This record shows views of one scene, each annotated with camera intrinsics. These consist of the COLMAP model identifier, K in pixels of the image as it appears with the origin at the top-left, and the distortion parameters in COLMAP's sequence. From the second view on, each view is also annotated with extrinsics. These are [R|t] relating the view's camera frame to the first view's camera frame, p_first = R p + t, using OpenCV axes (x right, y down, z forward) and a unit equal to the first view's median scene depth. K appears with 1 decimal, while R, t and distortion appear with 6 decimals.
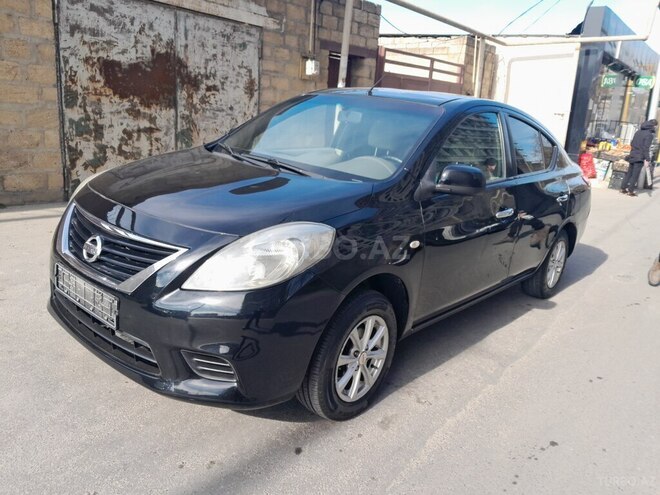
lens RADIAL K [[527.3, 0, 330.0], [0, 527.3, 247.5], [0, 0, 1]] dist [-0.016016, -0.002682]
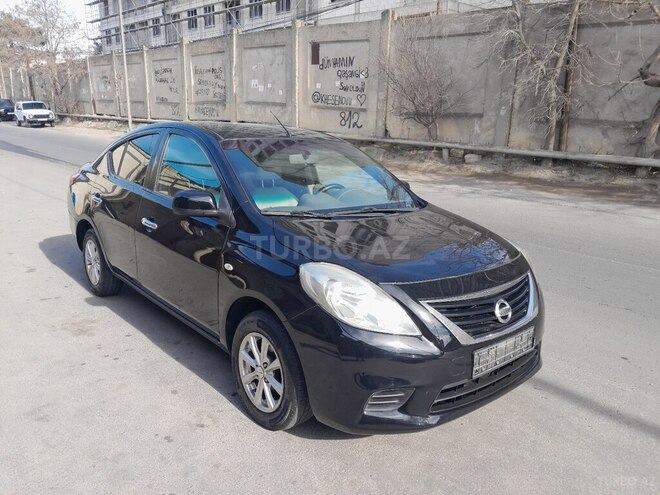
lens RADIAL K [[529.8, 0, 327.0], [0, 529.8, 246.7], [0, 0, 1]] dist [0.003368, 0.010381]
pose [[0.130056, -0.320609, 0.938240, -0.413774], [0.230566, 0.930116, 0.285873, -0.151423], [-0.964326, 0.179147, 0.194889, 0.291084]]
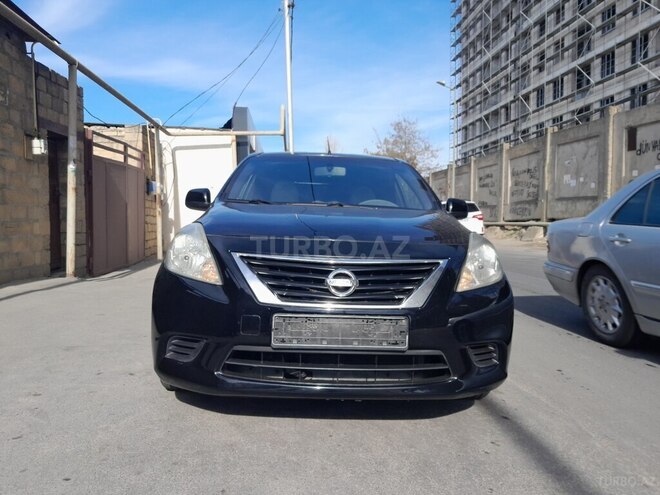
lens RADIAL K [[529.8, 0, 327.0], [0, 529.8, 246.7], [0, 0, 1]] dist [0.003368, 0.010381]
pose [[0.722985, -0.100152, 0.683566, -0.298331], [0.216396, 0.972476, -0.086393, 0.001892], [-0.656099, 0.210382, 0.724758, 0.070969]]
